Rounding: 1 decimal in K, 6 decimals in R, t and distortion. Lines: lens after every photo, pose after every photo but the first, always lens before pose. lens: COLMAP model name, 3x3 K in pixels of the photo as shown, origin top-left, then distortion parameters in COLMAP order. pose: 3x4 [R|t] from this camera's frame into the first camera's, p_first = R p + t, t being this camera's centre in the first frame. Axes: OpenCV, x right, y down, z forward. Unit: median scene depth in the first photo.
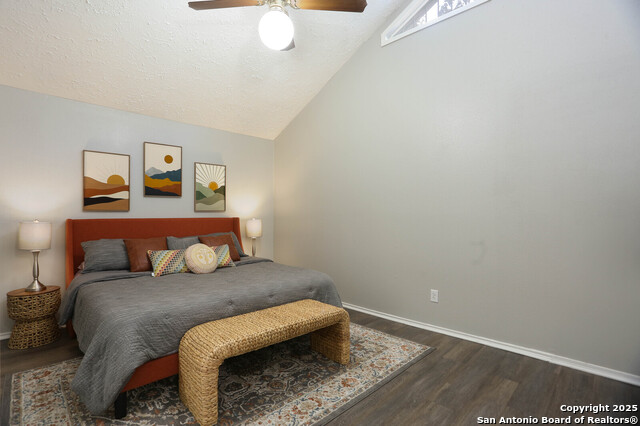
lens RADIAL K [[311.5, 0, 320.0], [0, 311.5, 213.0], [0, 0, 1]] dist [-0.037978, 0.001645]
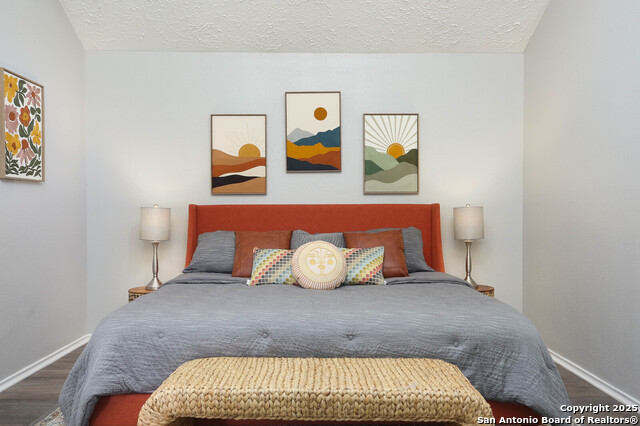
lens RADIAL K [[517.2, 0, 320.0], [0, 517.2, 213.0], [0, 0, 1]] dist [-0.009397, -0.001215]
pose [[0.715717, -0.007832, -0.698346, 0.309199], [0.006187, 0.999969, -0.004874, 0.046049], [0.698363, -0.000832, 0.715743, 0.252032]]
